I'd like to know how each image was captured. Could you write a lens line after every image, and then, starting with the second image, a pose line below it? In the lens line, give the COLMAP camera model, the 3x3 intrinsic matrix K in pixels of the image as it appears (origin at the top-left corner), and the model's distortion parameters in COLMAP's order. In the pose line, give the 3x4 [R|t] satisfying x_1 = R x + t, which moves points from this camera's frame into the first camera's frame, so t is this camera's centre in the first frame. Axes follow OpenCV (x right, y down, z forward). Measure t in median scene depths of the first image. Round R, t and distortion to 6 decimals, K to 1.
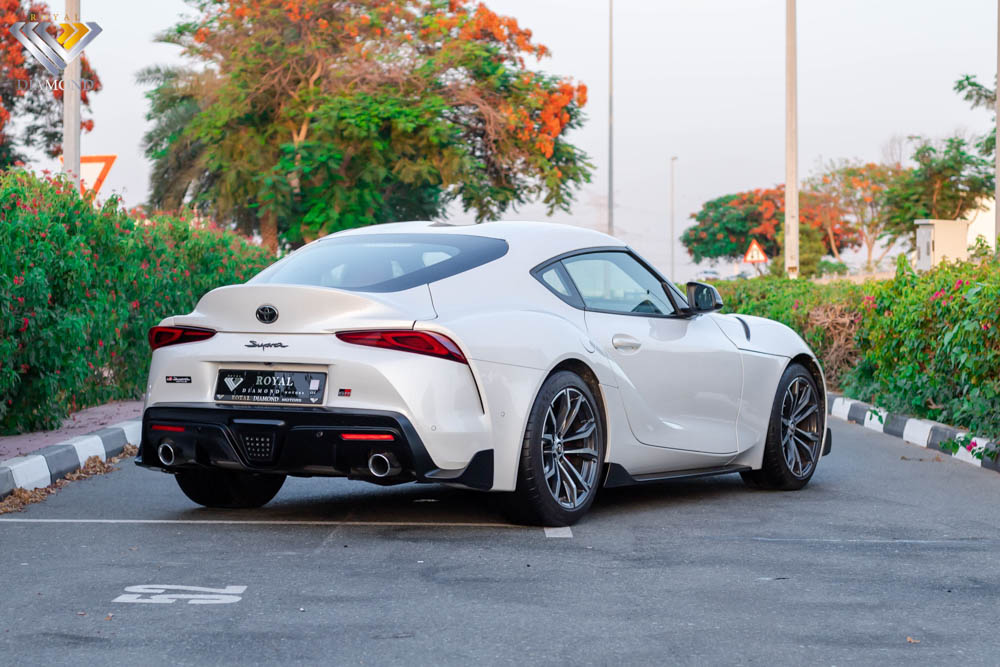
lens RADIAL K [[1309.3, 0, 498.8], [0, 1309.3, 332.2], [0, 0, 1]] dist [-0.007582, -0.047124]
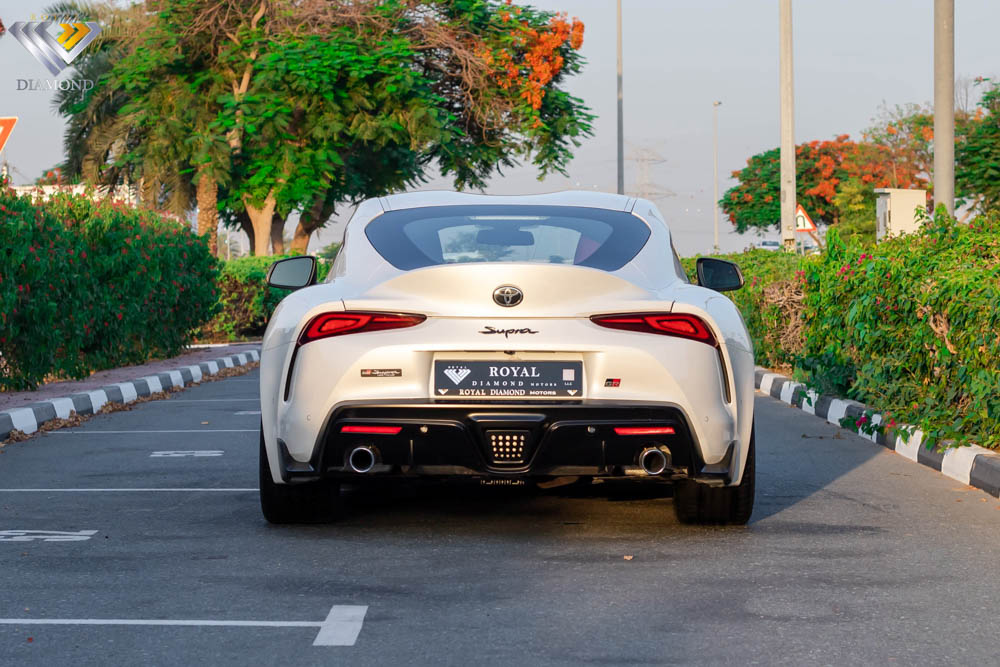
lens RADIAL K [[1633.5, 0, 523.4], [0, 1633.5, 332.4], [0, 0, 1]] dist [-0.041061, 0.070524]
pose [[0.999916, -0.009989, 0.008207, 0.018183], [0.009928, 0.999923, 0.007469, 0.001398], [-0.008281, -0.007387, 0.999938, -0.046167]]
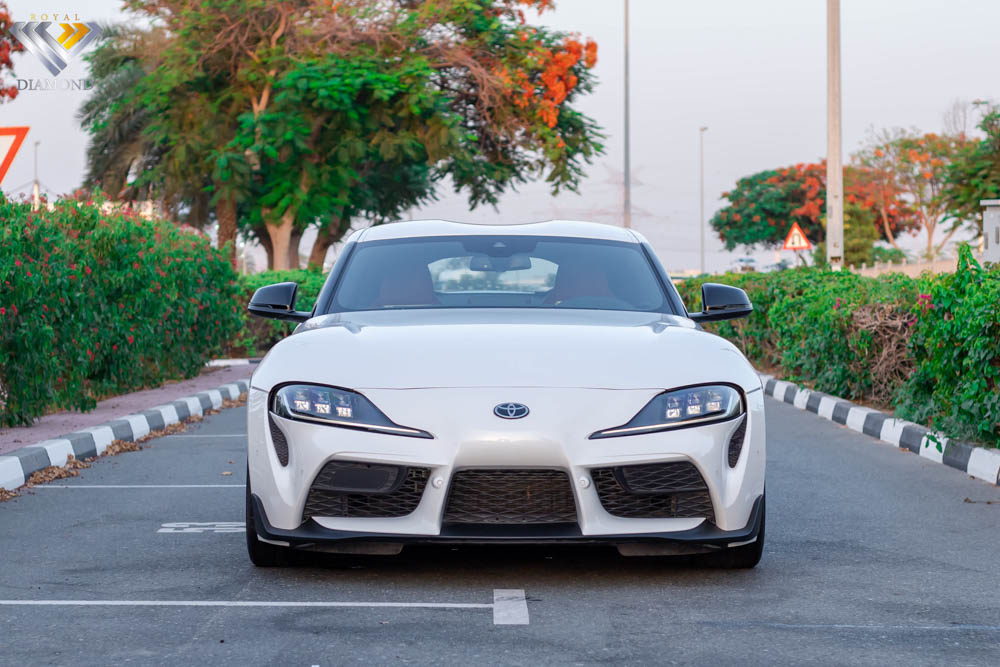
lens RADIAL K [[1507.5, 0, 504.5], [0, 1507.5, 334.0], [0, 0, 1]] dist [-0.009714, -0.062757]
pose [[0.999991, -0.004324, 0.000473, 0.005657], [0.004323, 0.999987, 0.002597, -0.001782], [-0.000485, -0.002594, 0.999997, 0.017102]]
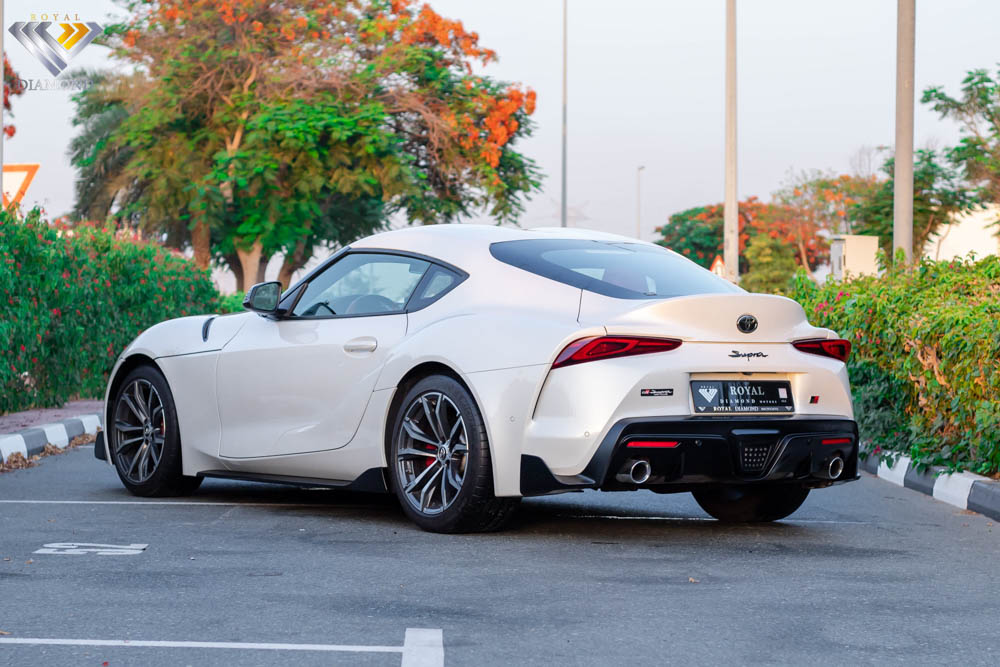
lens RADIAL K [[1419.2, 0, 469.3], [0, 1419.2, 347.4], [0, 0, 1]] dist [-0.013295, -0.024324]
pose [[0.999932, 0.004701, 0.010627, 0.008599], [-0.004647, 0.999976, -0.005130, 0.002475], [-0.010651, 0.005081, 0.999930, -0.029038]]
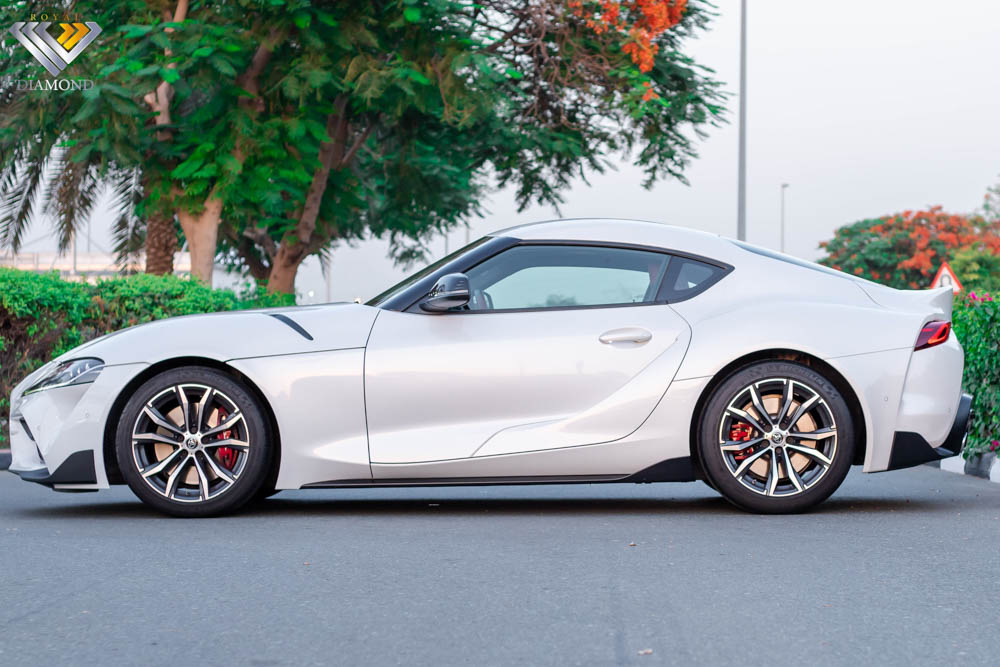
lens RADIAL K [[1419.2, 0, 469.3], [0, 1419.2, 347.4], [0, 0, 1]] dist [-0.013295, -0.024324]
pose [[0.997250, 0.007759, -0.073706, 0.008557], [-0.010081, 0.999463, -0.031175, -0.001916], [0.073424, 0.031833, 0.996793, 0.411609]]
